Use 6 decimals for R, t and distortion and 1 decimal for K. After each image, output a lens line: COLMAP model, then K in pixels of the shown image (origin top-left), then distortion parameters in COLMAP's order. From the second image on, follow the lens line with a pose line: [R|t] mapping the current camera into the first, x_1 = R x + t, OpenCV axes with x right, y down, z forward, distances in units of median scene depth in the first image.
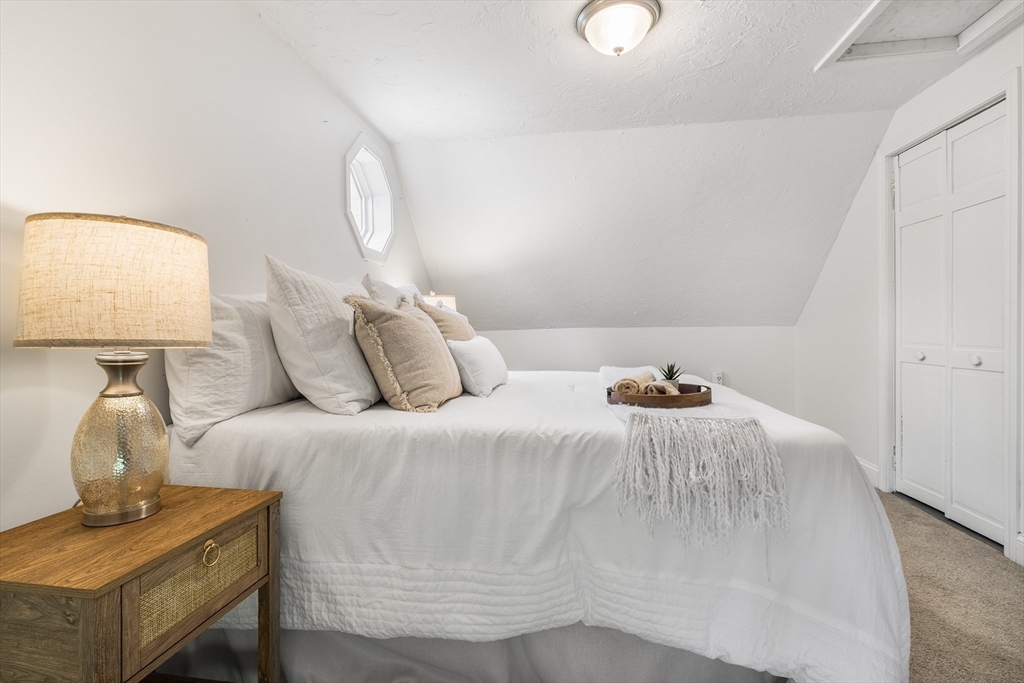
lens RADIAL K [[469.3, 0, 517.1], [0, 469.3, 333.8], [0, 0, 1]] dist [-0.000298, 0.000042]
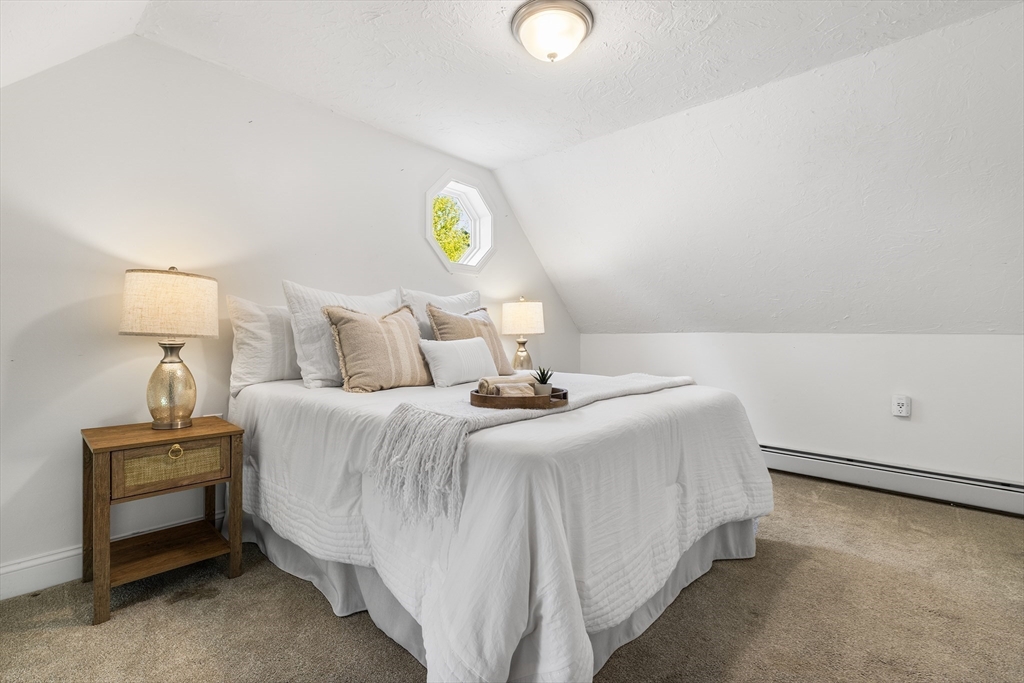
lens RADIAL K [[465.9, 0, 512.0], [0, 465.9, 341.5], [0, 0, 1]] dist [0.000992, 0.000094]
pose [[0.828187, 0.028520, -0.559726, 1.111373], [-0.021123, 0.999583, 0.019678, -0.015555], [0.560054, -0.004474, 0.828444, 0.186333]]
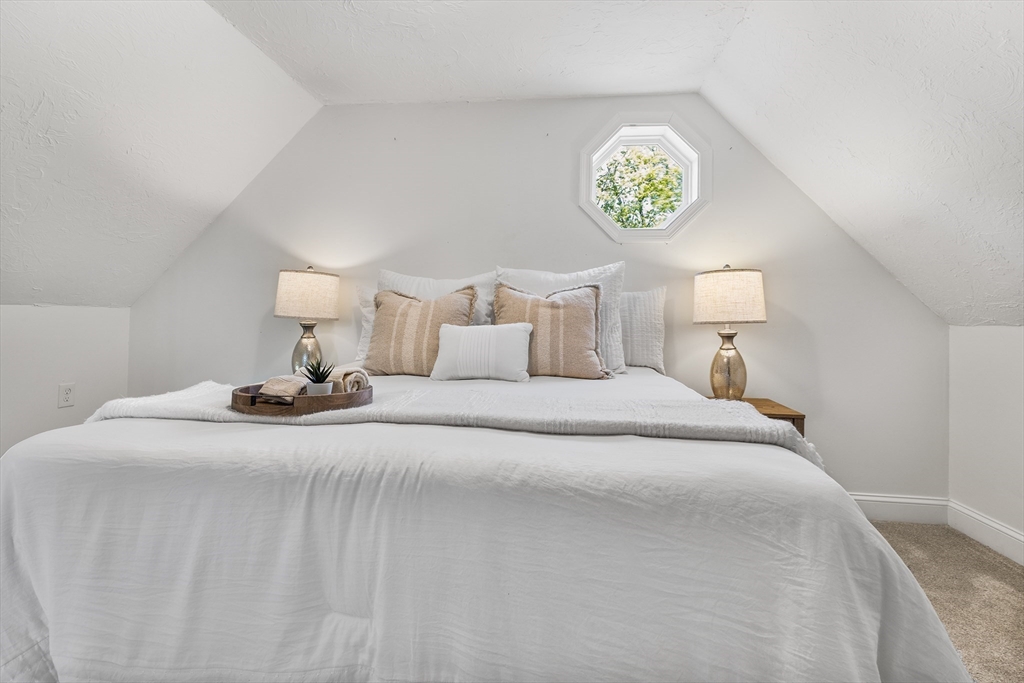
lens RADIAL K [[465.3, 0, 509.9], [0, 465.3, 326.4], [0, 0, 1]] dist [0.001619, -0.000095]
pose [[0.027370, 0.028415, -0.999221, 1.404613], [-0.025100, 0.999300, 0.027730, -0.021811], [0.999310, 0.024321, 0.028064, 1.686466]]
